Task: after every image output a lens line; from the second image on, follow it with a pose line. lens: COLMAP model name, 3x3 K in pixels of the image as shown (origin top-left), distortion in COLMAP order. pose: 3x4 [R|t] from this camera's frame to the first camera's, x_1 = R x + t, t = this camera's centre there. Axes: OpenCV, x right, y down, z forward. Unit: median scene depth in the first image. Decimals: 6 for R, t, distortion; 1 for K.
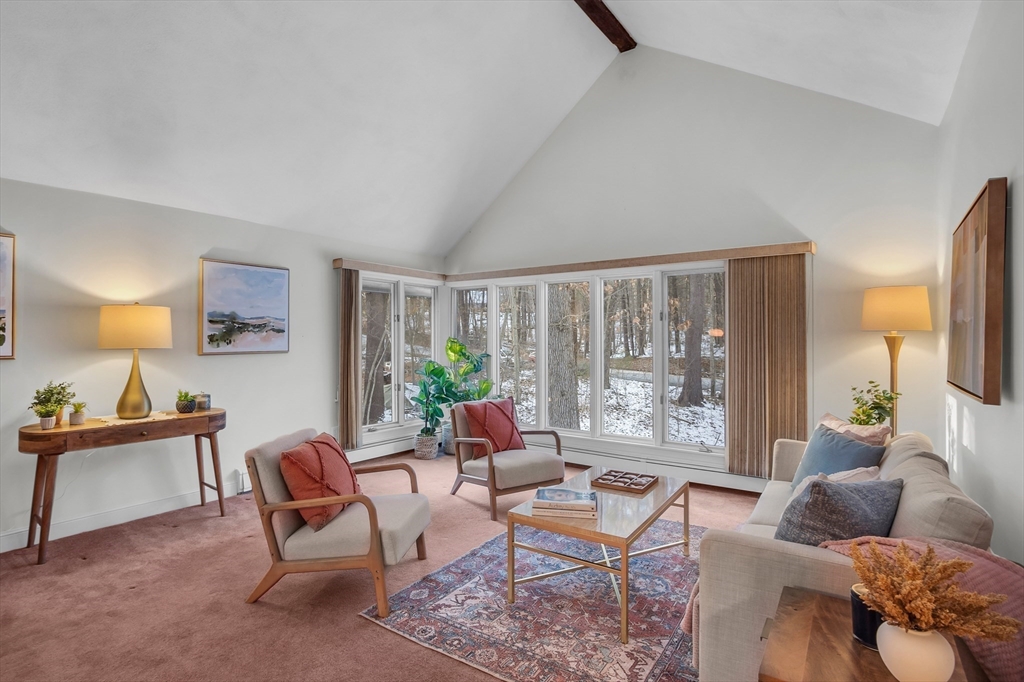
lens RADIAL K [[506.0, 0, 508.3], [0, 506.0, 336.8], [0, 0, 1]] dist [-0.012450, -0.000282]
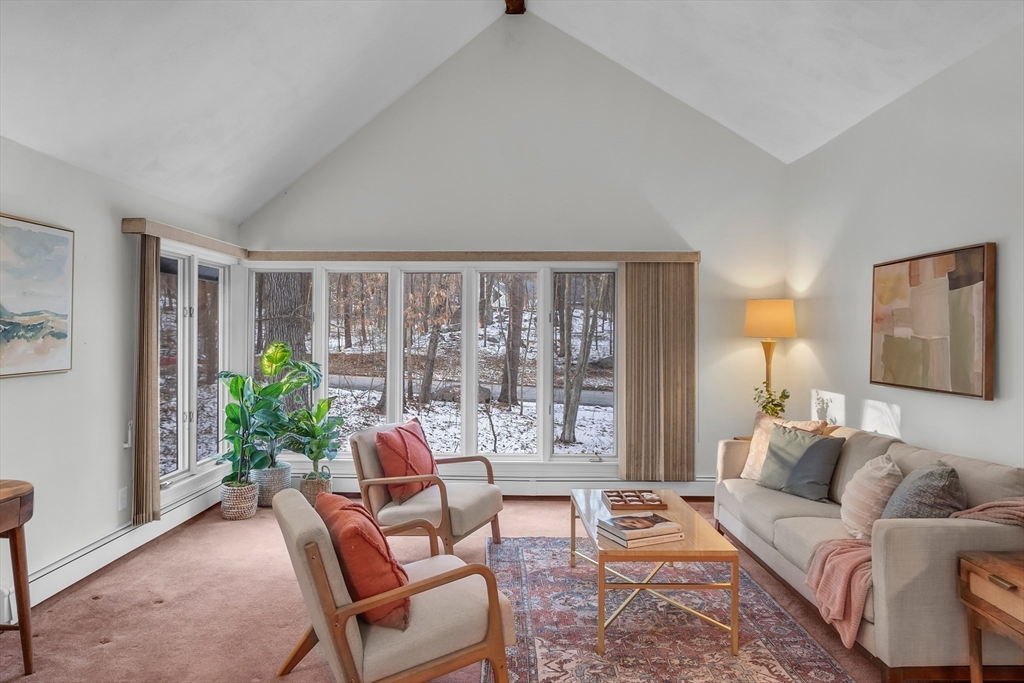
lens RADIAL K [[646.6, 0, 495.8], [0, 646.6, 320.5], [0, 0, 1]] dist [-0.004739, -0.000786]
pose [[0.827265, 0.010631, 0.561712, -0.490014], [-0.006067, 0.999932, -0.009990, -0.026225], [-0.561780, 0.004857, 0.827273, 0.105855]]
